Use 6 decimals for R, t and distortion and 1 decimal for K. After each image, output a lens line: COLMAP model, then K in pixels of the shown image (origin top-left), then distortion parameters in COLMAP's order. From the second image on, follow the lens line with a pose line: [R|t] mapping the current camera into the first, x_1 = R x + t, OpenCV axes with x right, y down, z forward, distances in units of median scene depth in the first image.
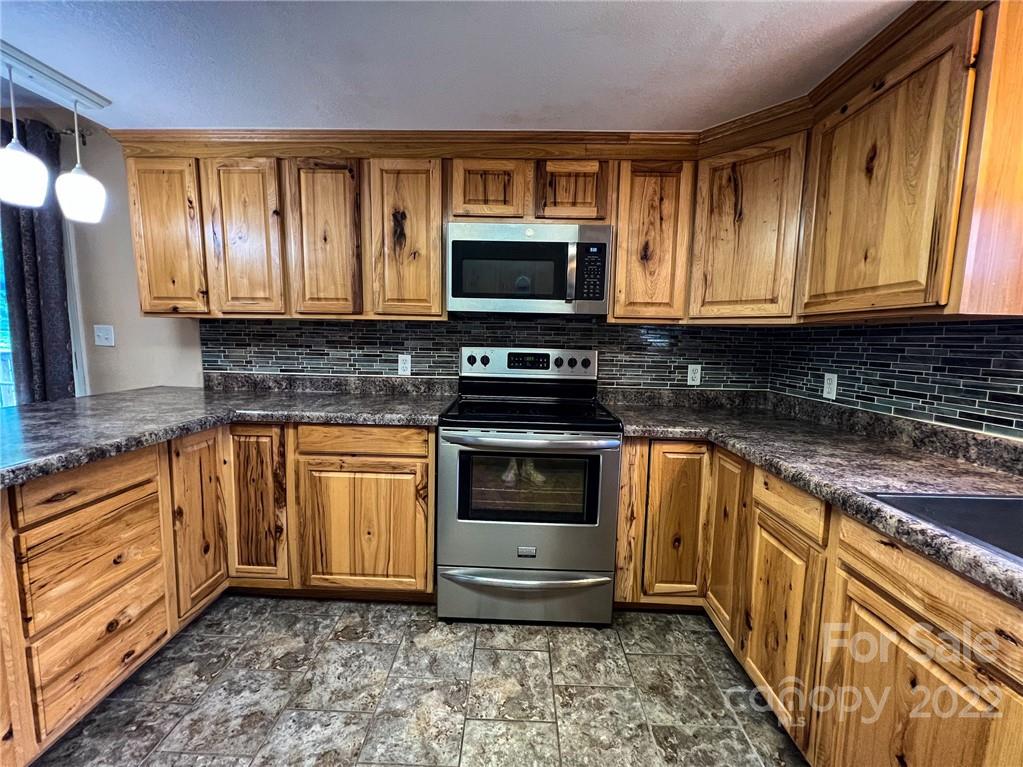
lens RADIAL K [[409.3, 0, 509.5], [0, 409.3, 379.1], [0, 0, 1]] dist [-0.002567, 0.000718]
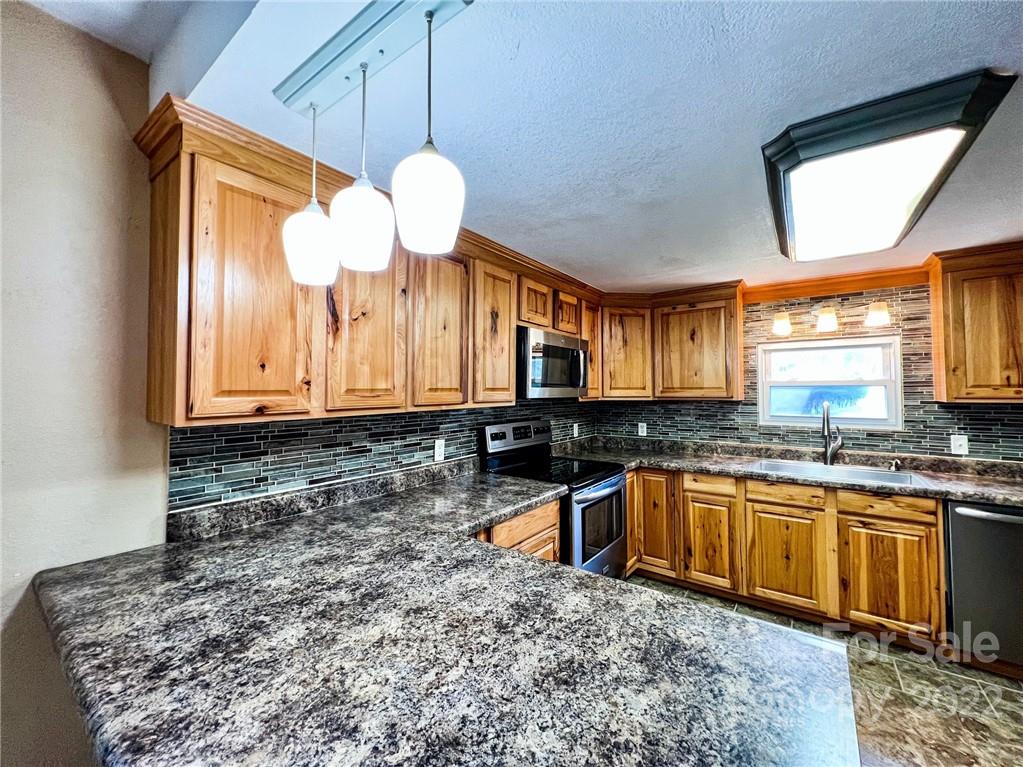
lens RADIAL K [[409.3, 0, 509.5], [0, 409.3, 379.1], [0, 0, 1]] dist [-0.002567, 0.000718]
pose [[0.578560, 0.000309, 0.815640, -1.228270], [0.096299, 0.992980, -0.068684, -0.153954], [-0.809935, 0.118283, 0.574468, 0.371978]]
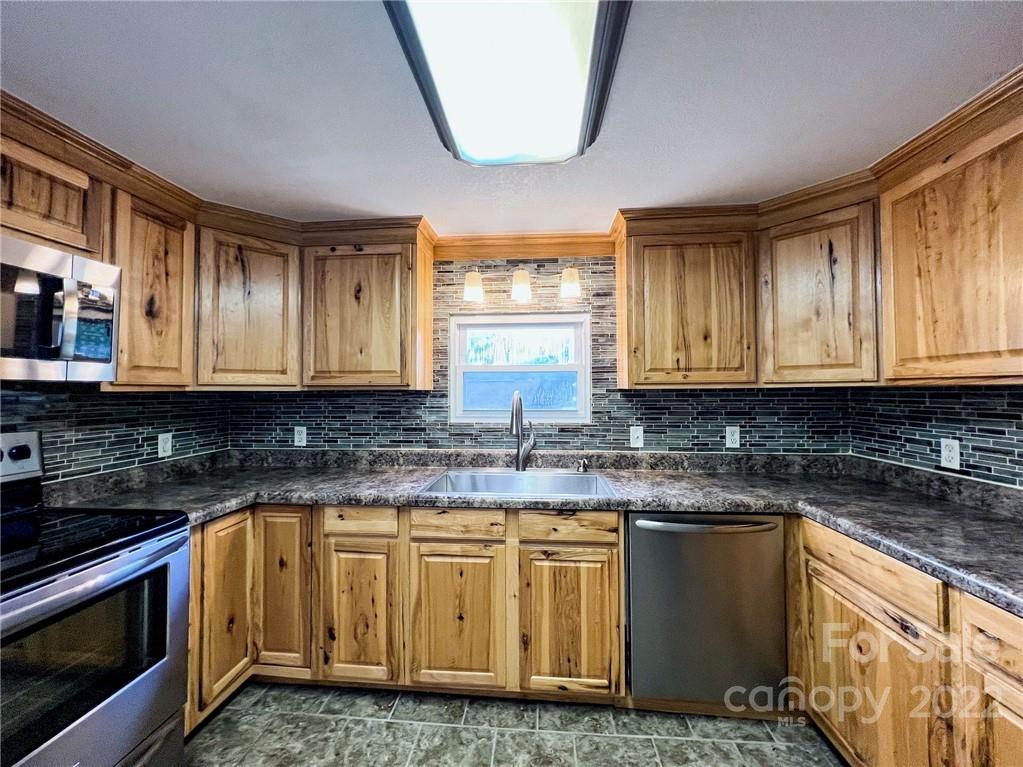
lens RADIAL K [[409.3, 0, 509.5], [0, 409.3, 379.1], [0, 0, 1]] dist [-0.002567, 0.000718]
pose [[0.065863, 0.003428, 0.997823, -0.486061], [0.103590, 0.994567, -0.010255, -0.084193], [-0.992437, 0.104040, 0.065150, 0.244071]]
